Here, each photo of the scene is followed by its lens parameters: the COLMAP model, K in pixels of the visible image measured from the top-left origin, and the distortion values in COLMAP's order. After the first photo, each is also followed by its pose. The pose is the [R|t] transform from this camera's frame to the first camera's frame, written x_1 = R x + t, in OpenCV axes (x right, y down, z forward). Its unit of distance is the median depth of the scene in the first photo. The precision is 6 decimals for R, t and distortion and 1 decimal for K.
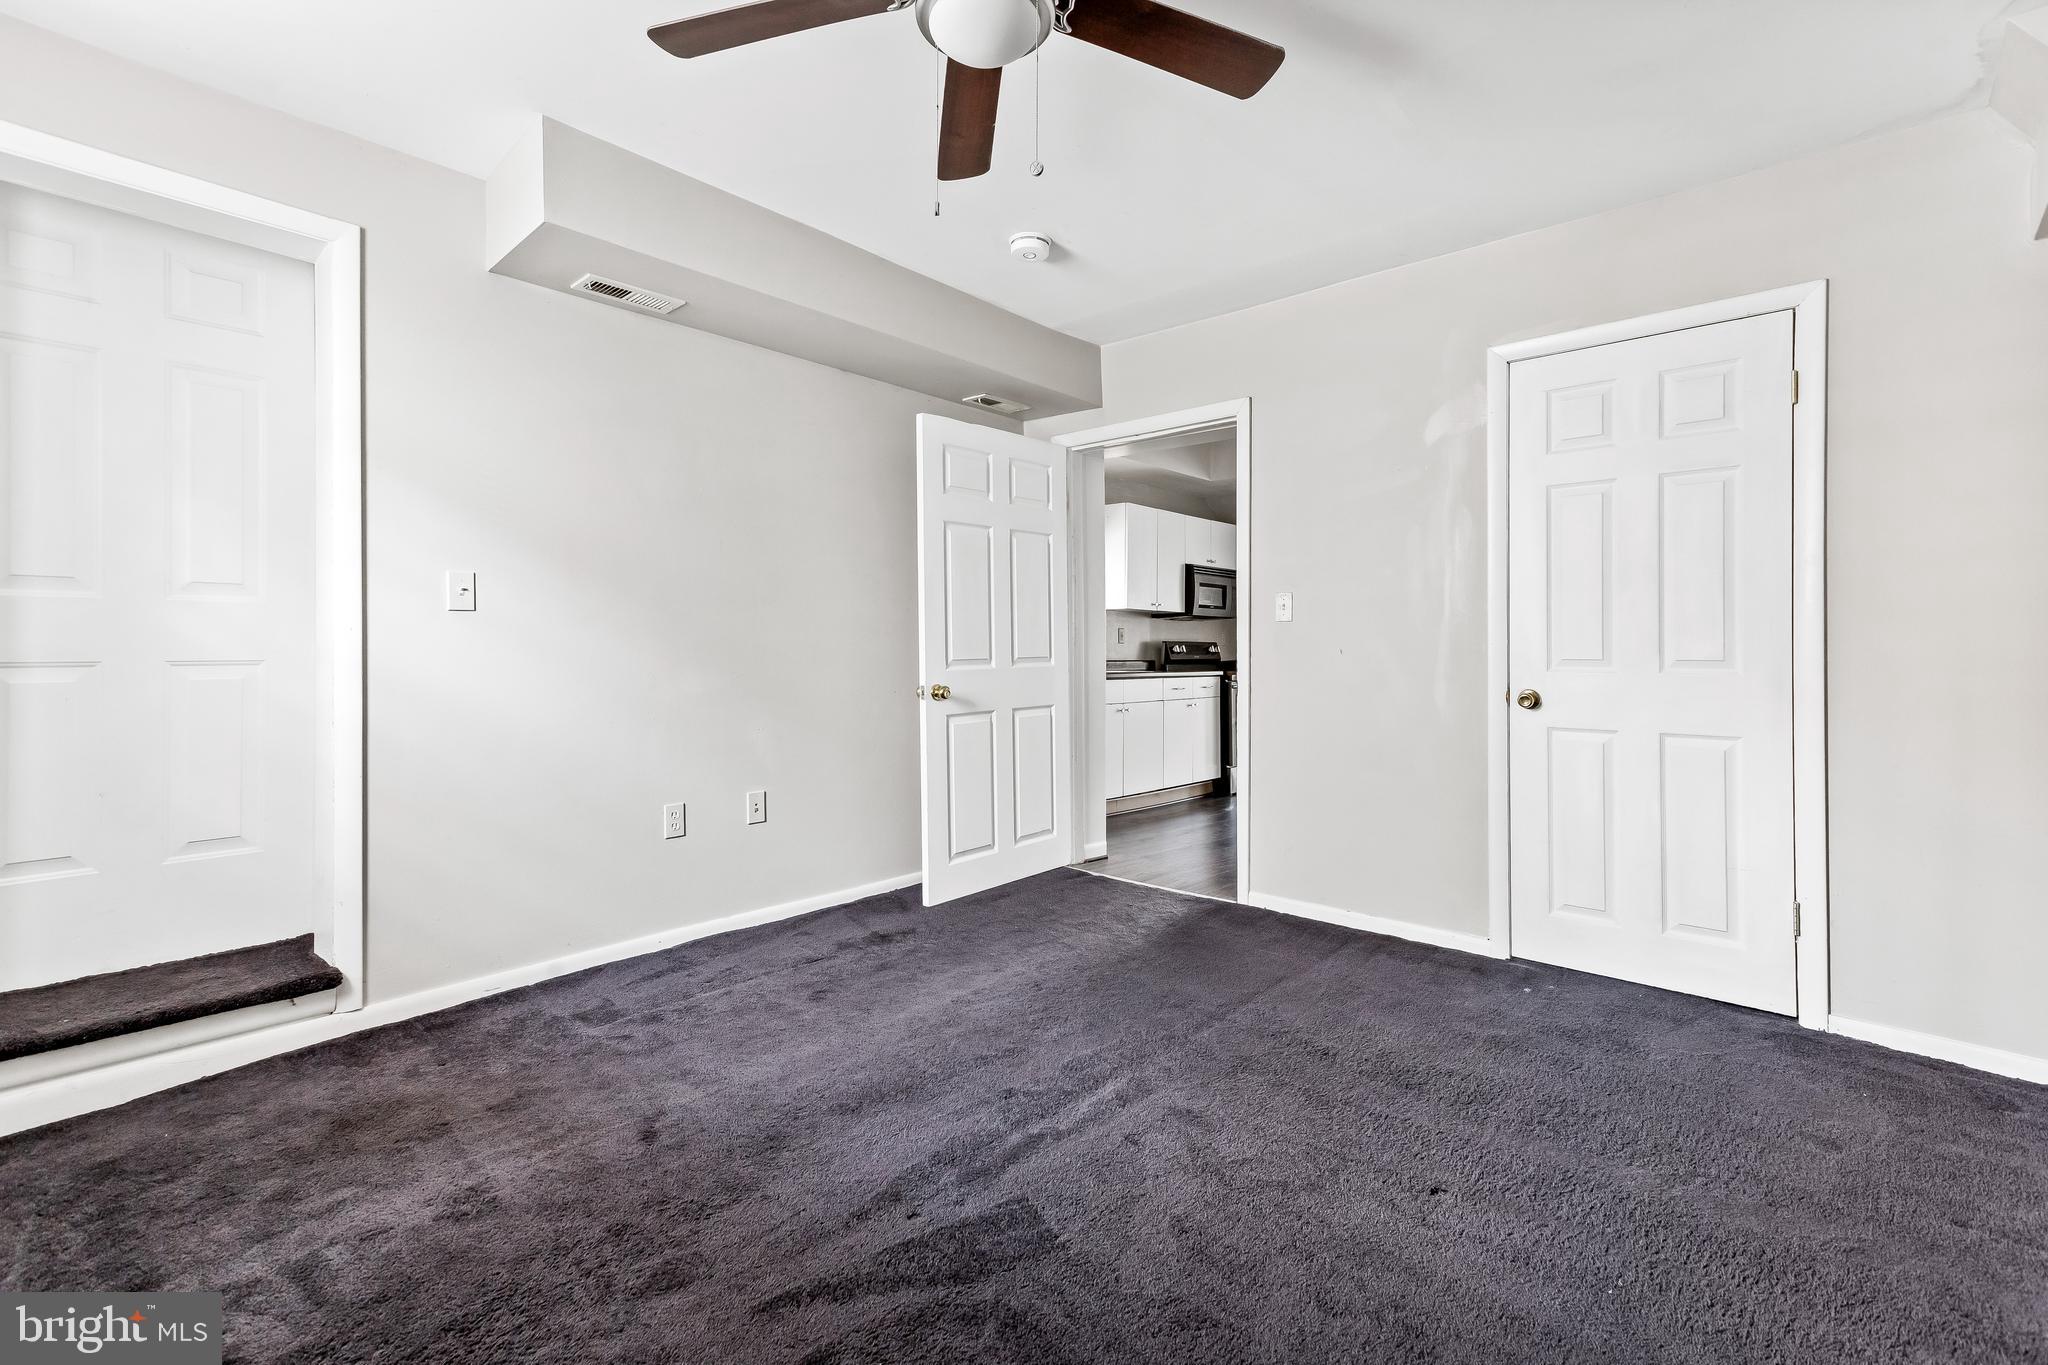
lens RADIAL K [[914.8, 0, 1019.4], [0, 914.8, 651.7], [0, 0, 1]] dist [0.008461, -0.000010]
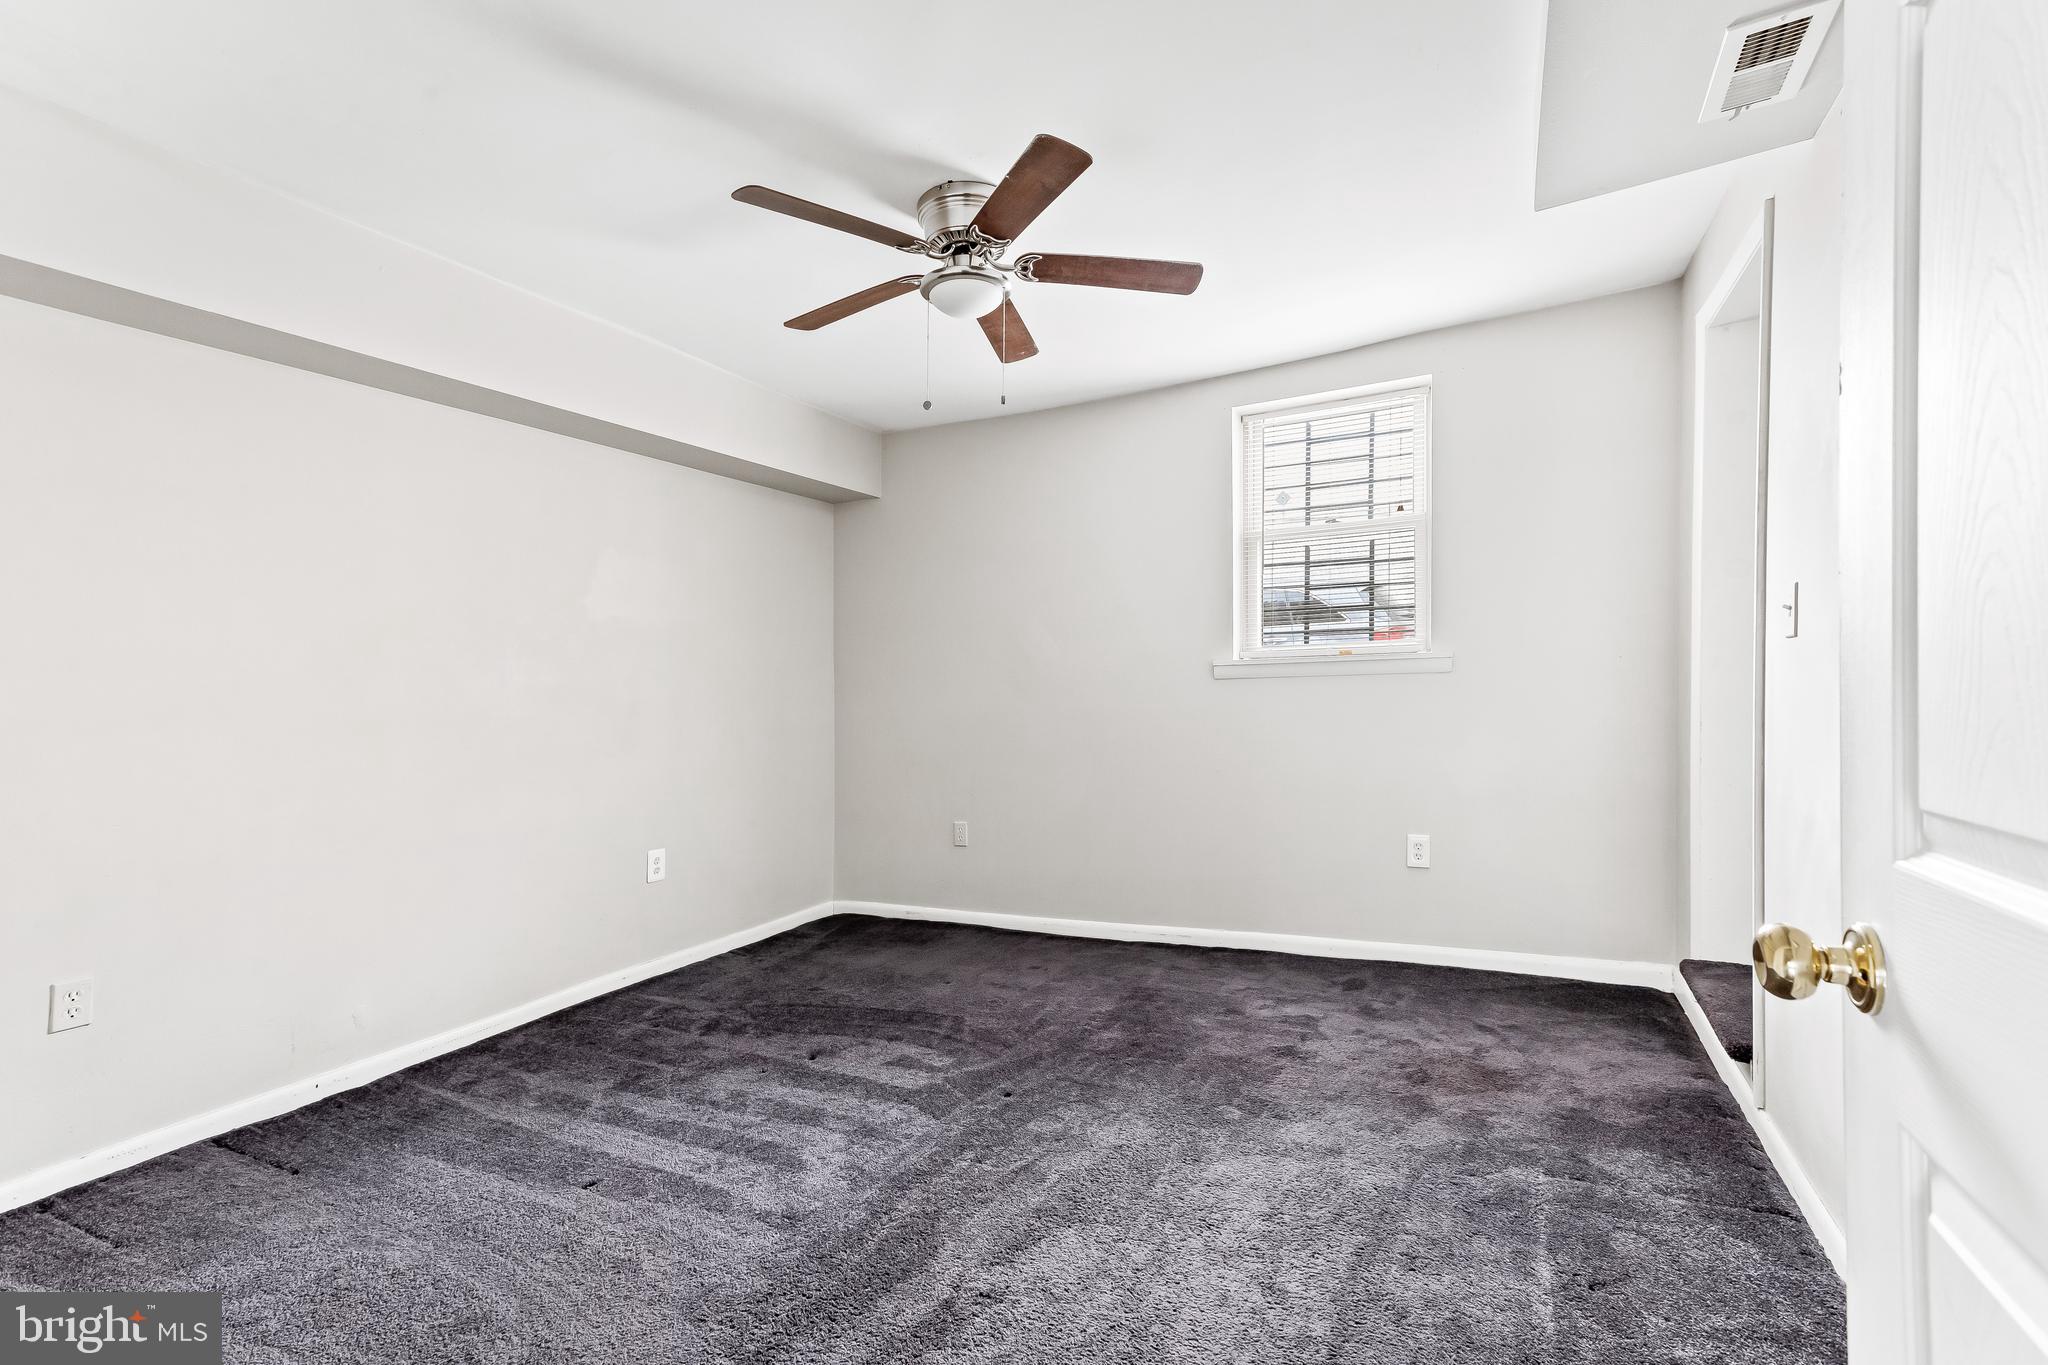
lens RADIAL K [[897.8, 0, 1034.6], [0, 897.8, 679.1], [0, 0, 1]] dist [0.010195, 0.000193]
pose [[-0.959377, 0.019677, -0.281440, 0.148506], [0.022022, 0.999744, -0.005171, -0.019479], [0.281266, -0.011159, -0.959565, 1.538990]]
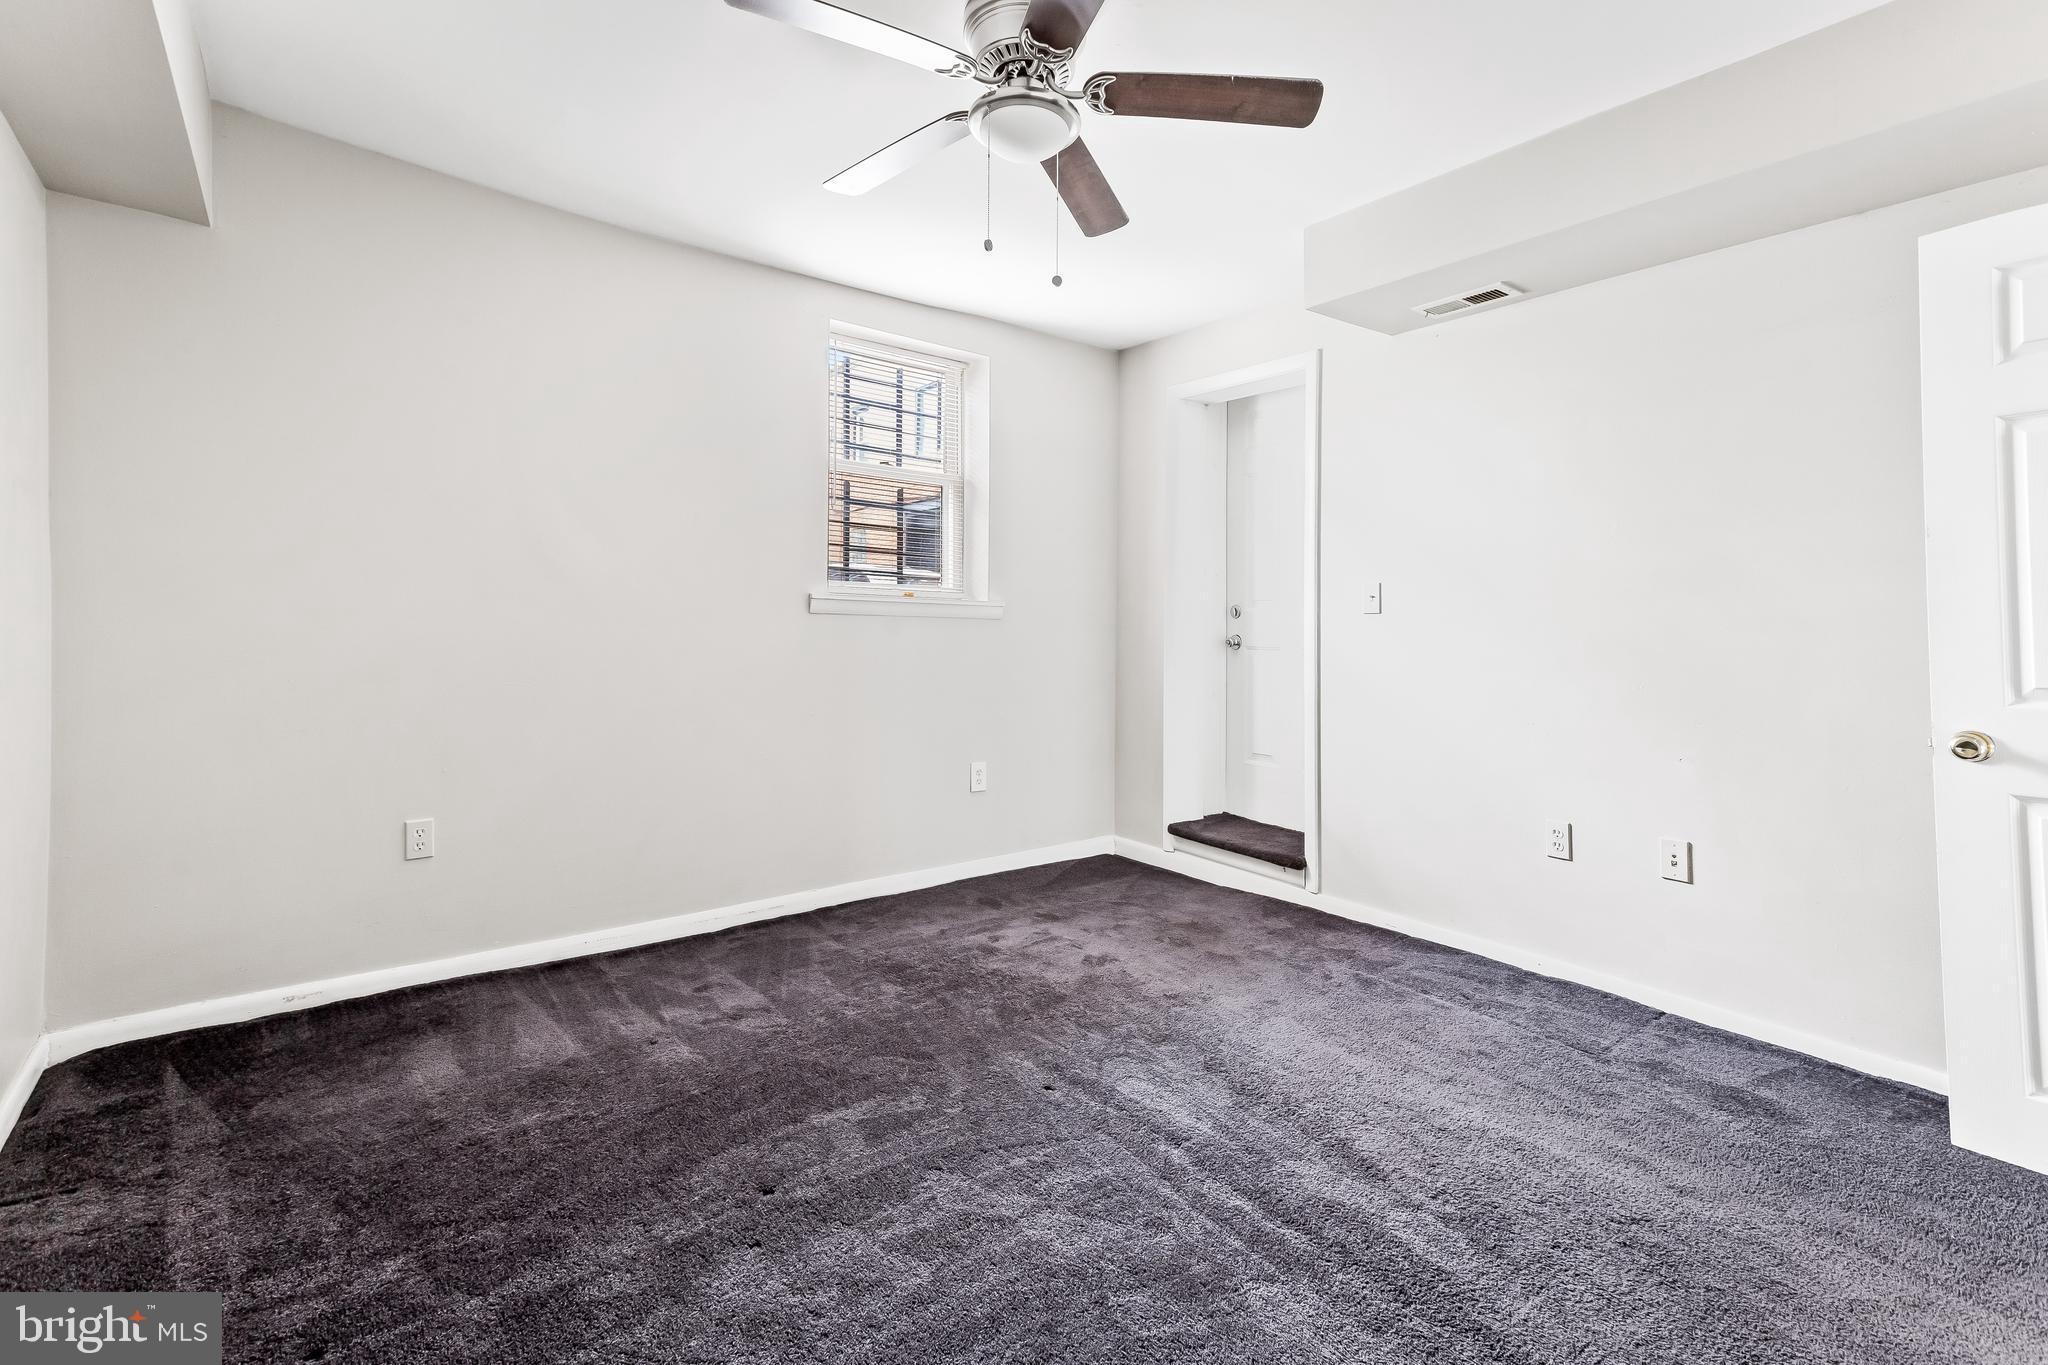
lens RADIAL K [[914.8, 0, 1019.4], [0, 914.8, 651.7], [0, 0, 1]] dist [0.008461, -0.000010]
pose [[-0.187738, 0.018557, -0.982044, 0.722996], [-0.030945, 0.999213, 0.024798, -0.008558], [0.981732, 0.035044, -0.187016, 0.758171]]
